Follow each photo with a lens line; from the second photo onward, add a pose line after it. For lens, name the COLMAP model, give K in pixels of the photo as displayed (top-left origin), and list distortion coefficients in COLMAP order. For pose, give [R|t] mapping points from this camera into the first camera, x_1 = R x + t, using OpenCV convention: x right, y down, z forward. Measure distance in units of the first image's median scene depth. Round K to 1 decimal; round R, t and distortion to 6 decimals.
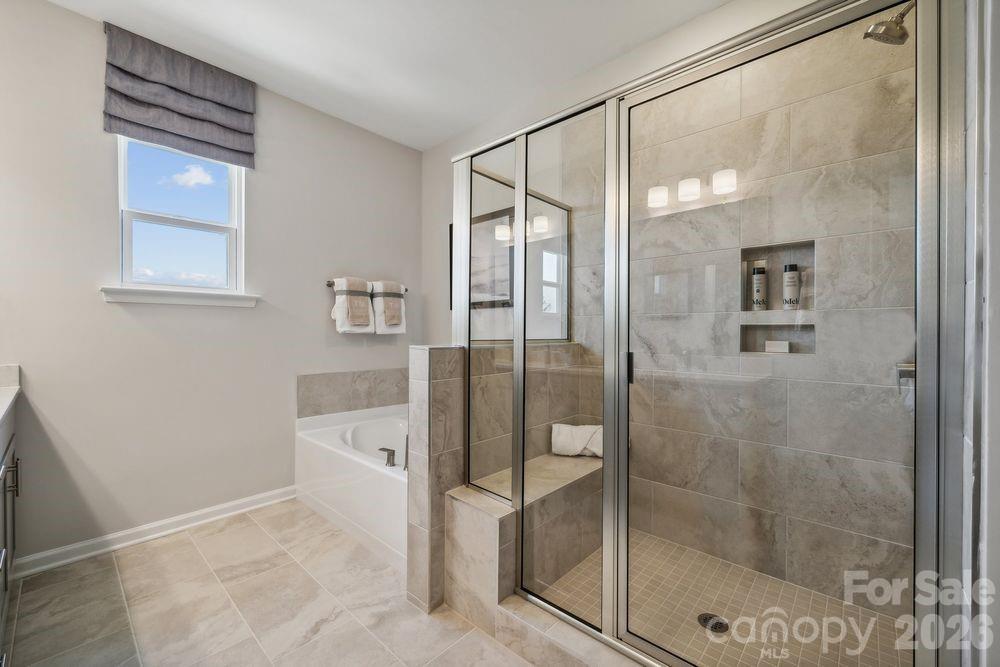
lens RADIAL K [[402.6, 0, 500.8], [0, 402.6, 333.8], [0, 0, 1]] dist [-0.001785, 0.000321]
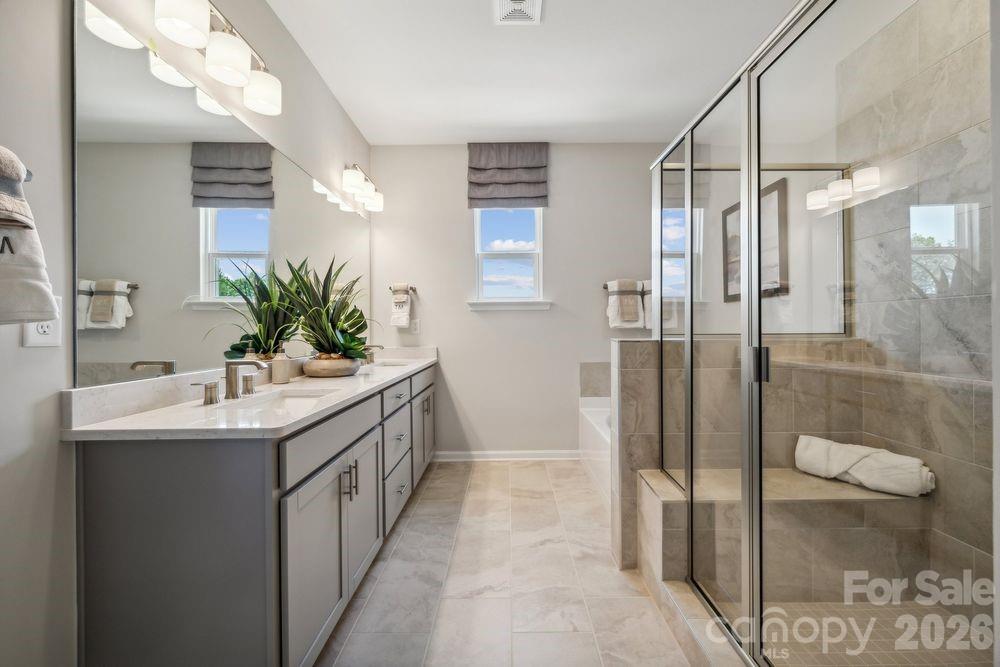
lens RADIAL K [[402.6, 0, 503.9], [0, 402.6, 329.9], [0, 0, 1]] dist [-0.001785, 0.000321]
pose [[0.673403, -0.005904, -0.739252, 0.338285], [0.008280, 0.999966, -0.000444, 0.001125], [0.739229, -0.005822, 0.673428, -0.019410]]
